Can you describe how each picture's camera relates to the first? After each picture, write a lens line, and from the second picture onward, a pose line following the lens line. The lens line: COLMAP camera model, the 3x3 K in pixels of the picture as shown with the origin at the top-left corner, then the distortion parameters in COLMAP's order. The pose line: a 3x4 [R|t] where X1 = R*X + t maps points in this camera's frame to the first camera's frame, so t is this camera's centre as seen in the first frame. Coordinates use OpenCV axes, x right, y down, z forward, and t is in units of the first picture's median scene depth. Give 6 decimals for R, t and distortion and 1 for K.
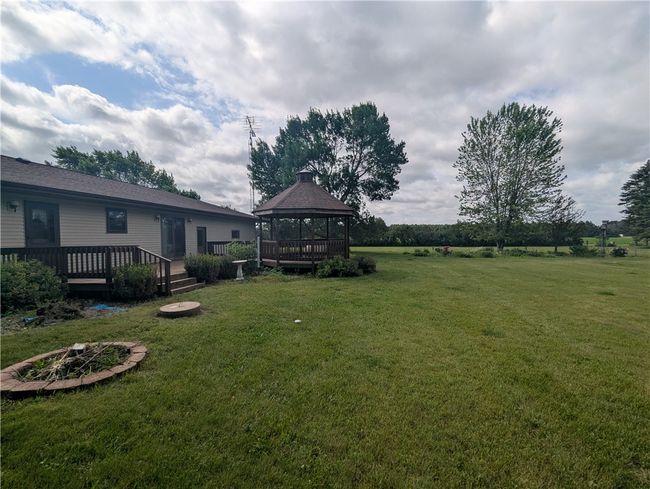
lens RADIAL K [[303.4, 0, 325.0], [0, 303.4, 244.5], [0, 0, 1]] dist [0.000393, 0.000080]
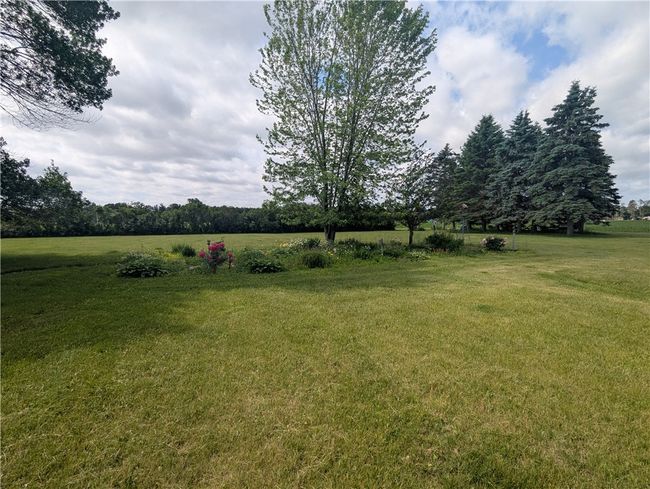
lens RADIAL K [[303.4, 0, 325.0], [0, 303.4, 244.5], [0, 0, 1]] dist [0.000393, 0.000080]
pose [[0.842606, -0.036534, 0.537290, 0.240690], [0.008028, 0.998437, 0.055301, -0.008297], [-0.538471, -0.042284, 0.841582, 0.478758]]
